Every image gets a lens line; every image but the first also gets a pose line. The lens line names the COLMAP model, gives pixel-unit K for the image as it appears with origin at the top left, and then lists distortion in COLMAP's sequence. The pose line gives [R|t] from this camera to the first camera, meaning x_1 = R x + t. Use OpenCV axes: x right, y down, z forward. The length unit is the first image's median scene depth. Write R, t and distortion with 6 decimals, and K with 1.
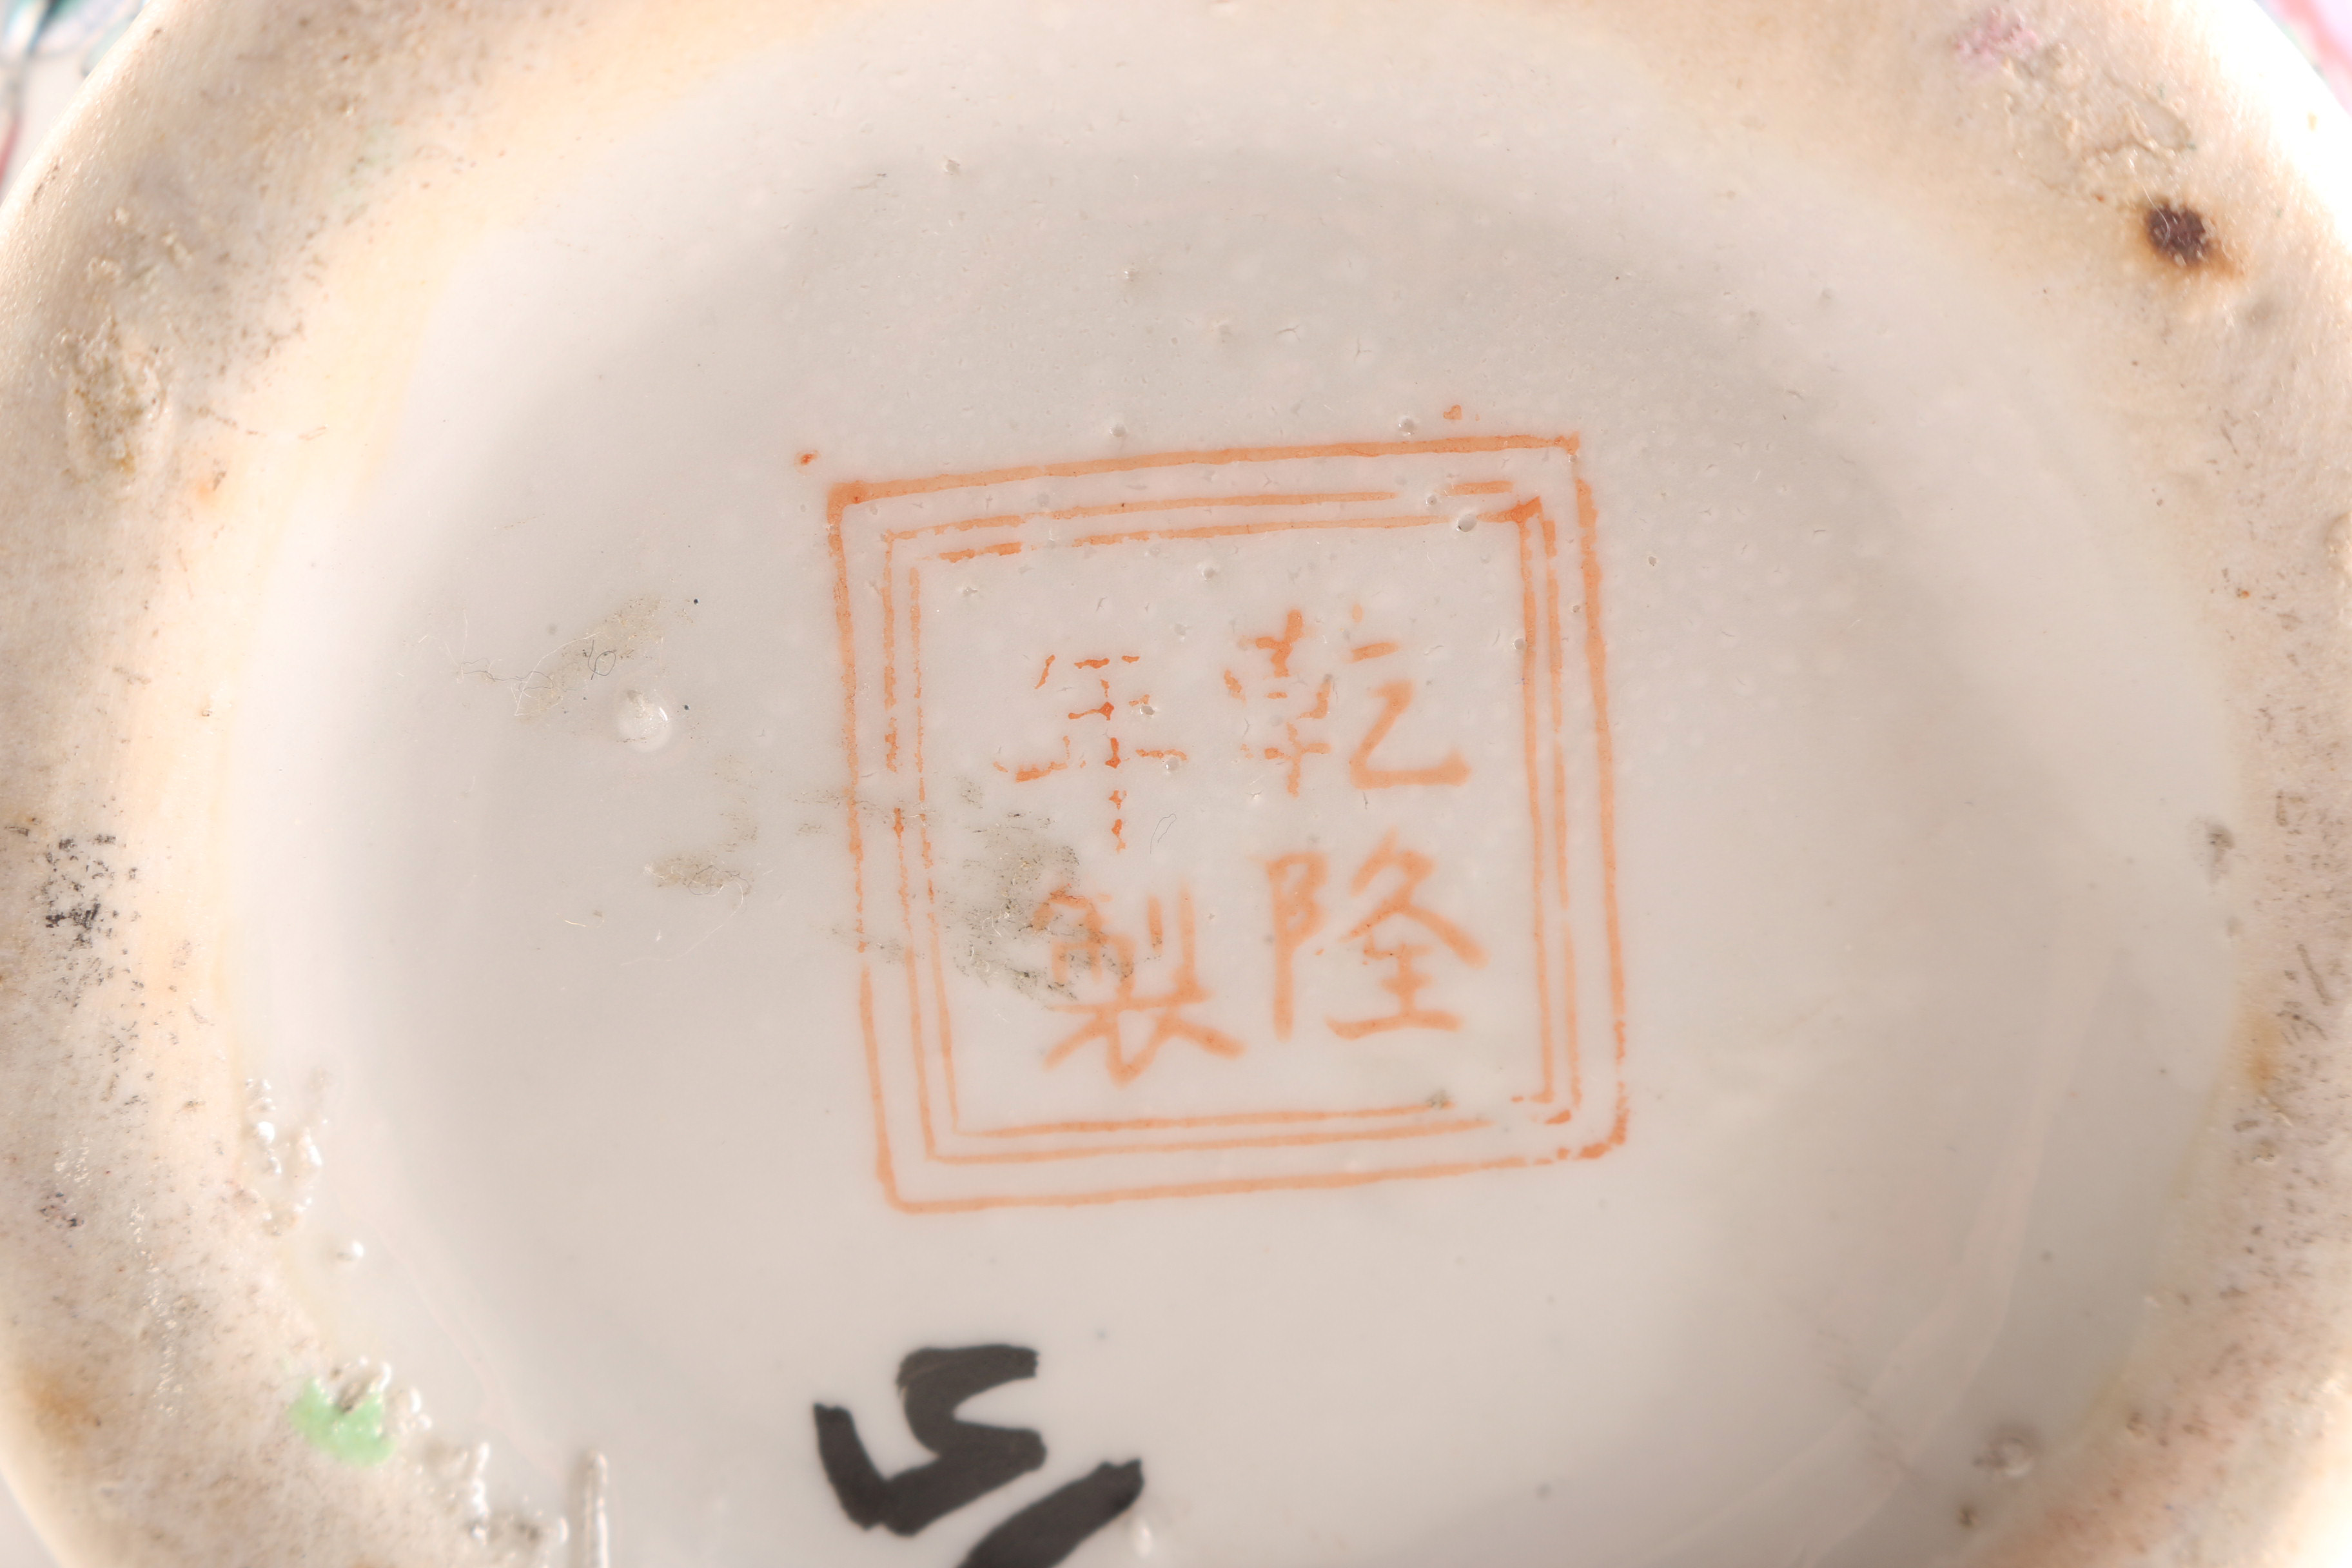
lens RADIAL K [[5919.7, 0, 1169.9], [0, 5919.7, 790.2], [0, 0, 1]] dist [-0.003916, 0.000000]
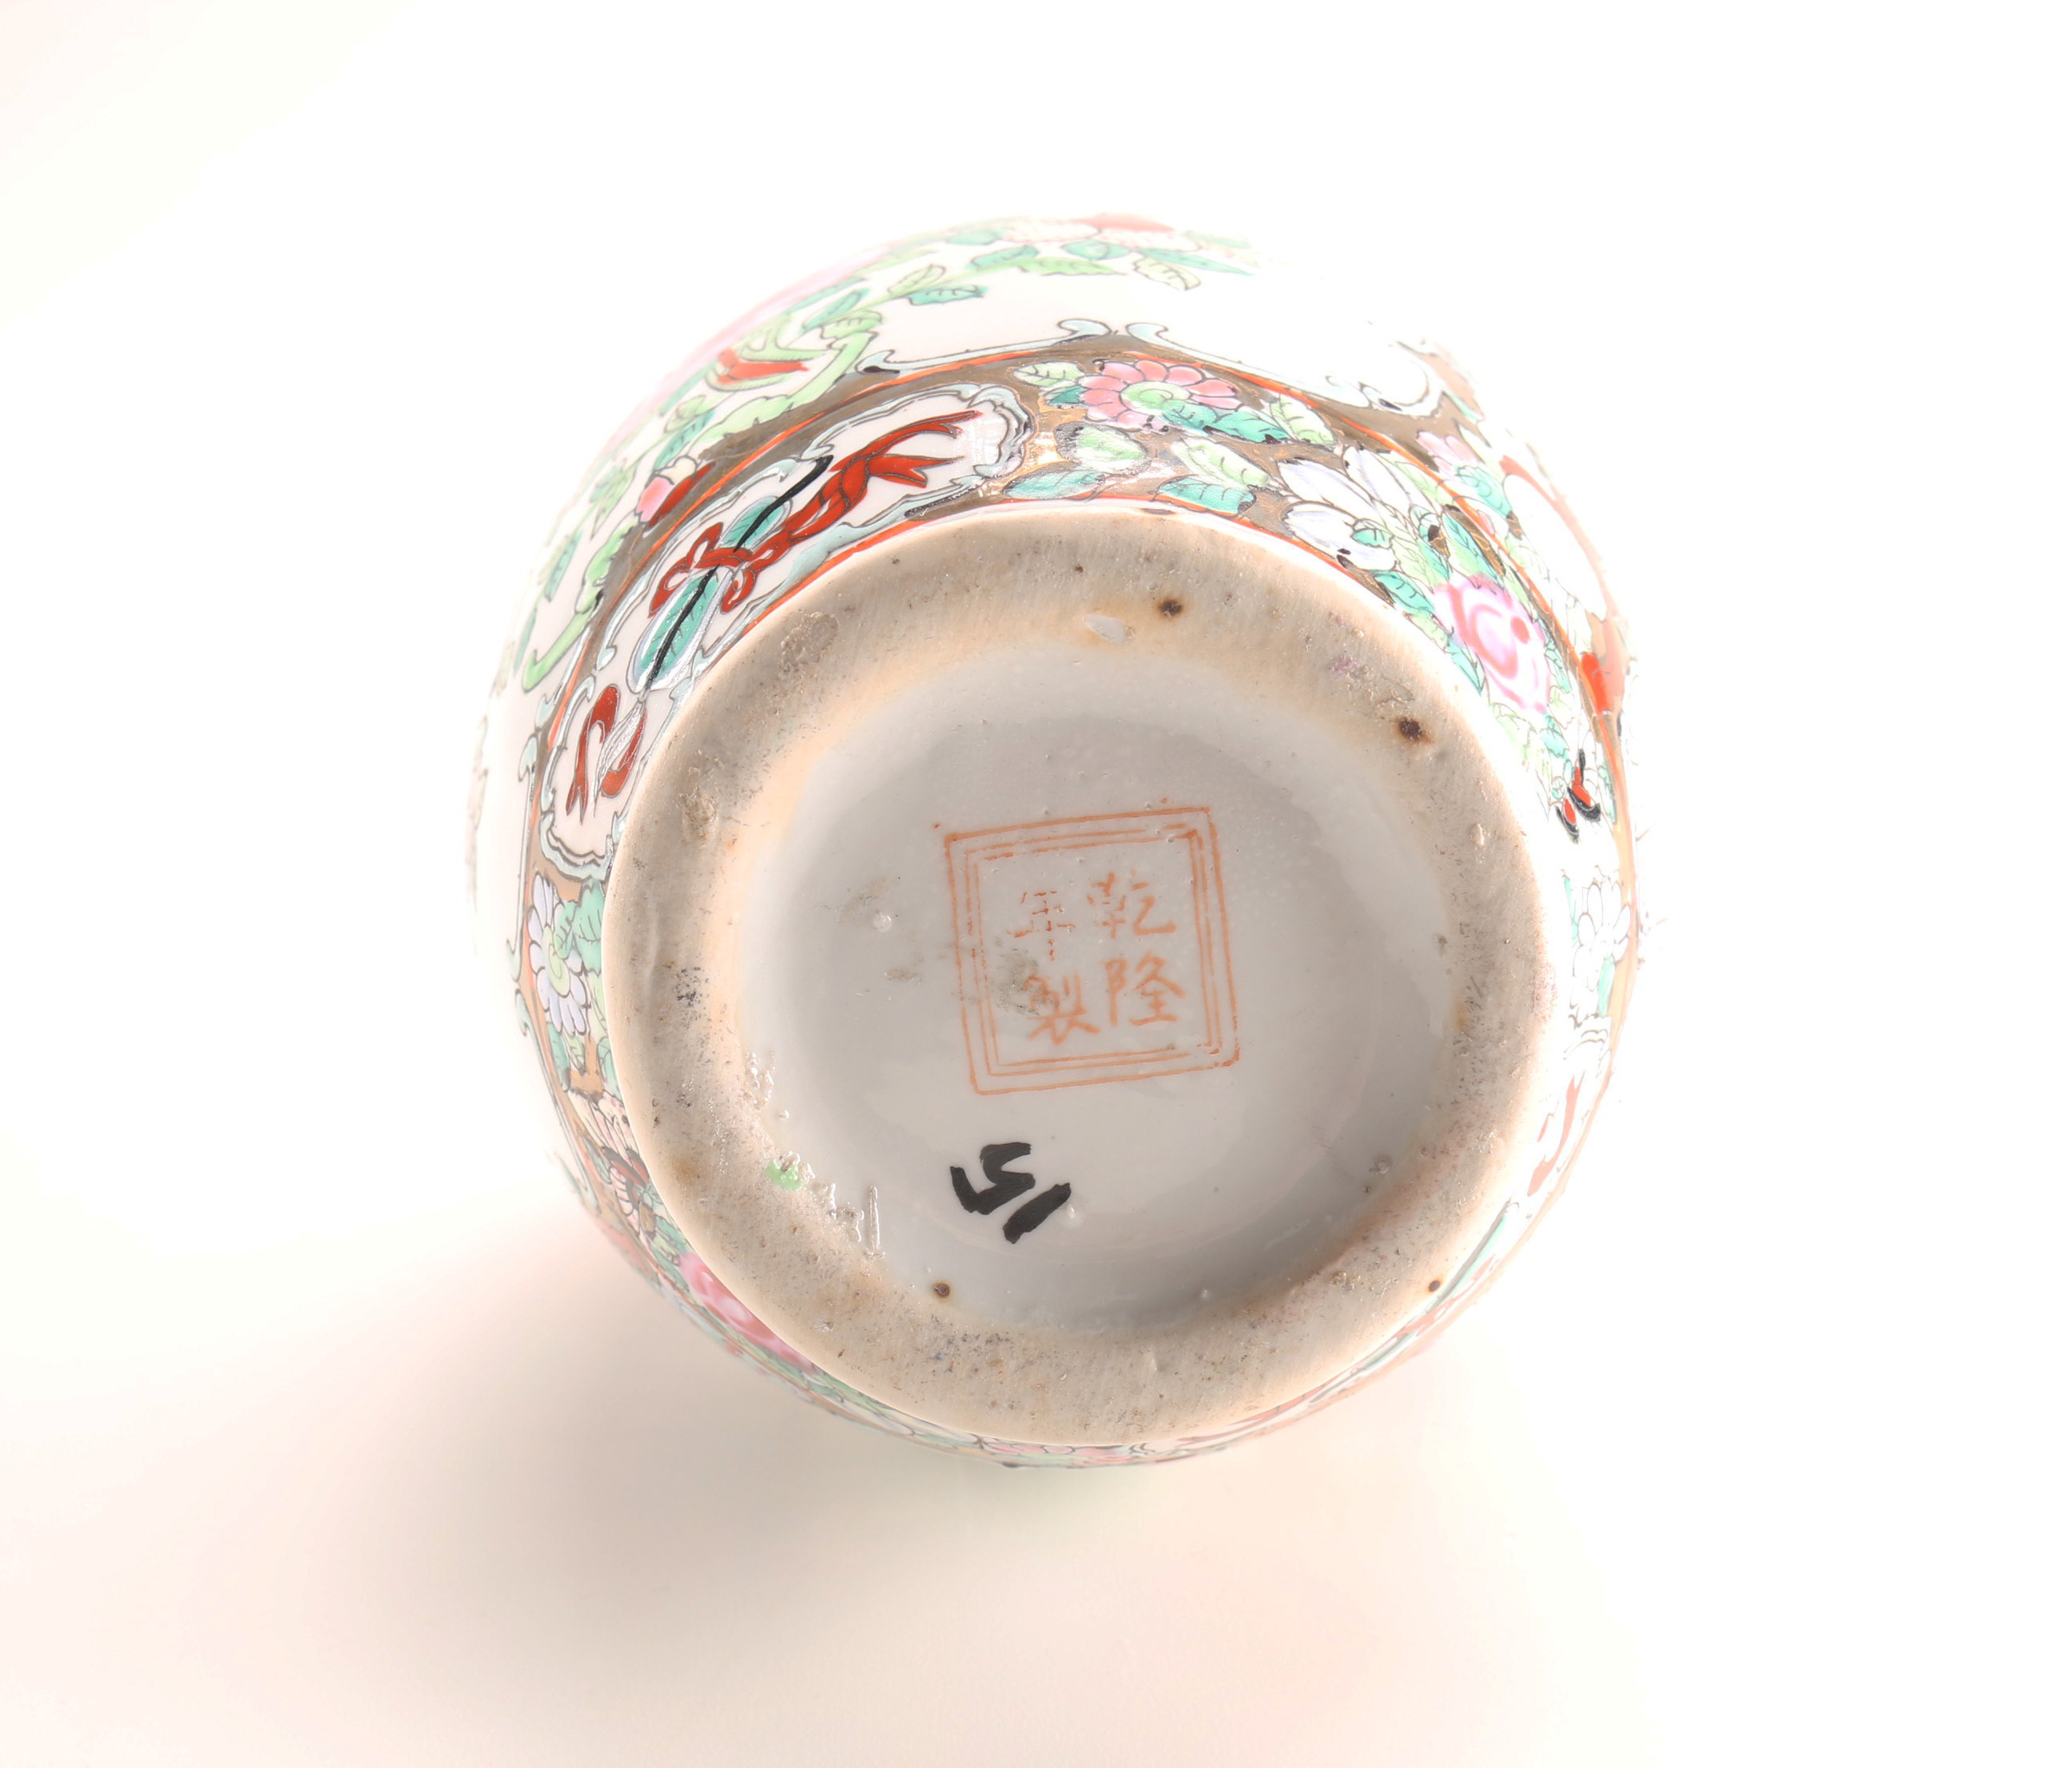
lens RADIAL K [[3147.7, 0, 1037.9], [0, 3147.7, 880.3], [0, 0, 1]] dist [0.010861, 0.000000]
pose [[0.999085, -0.039634, -0.016082, 0.010199], [0.039034, 0.998586, -0.036102, 0.025970], [0.017490, 0.035441, 0.999219, -0.498741]]
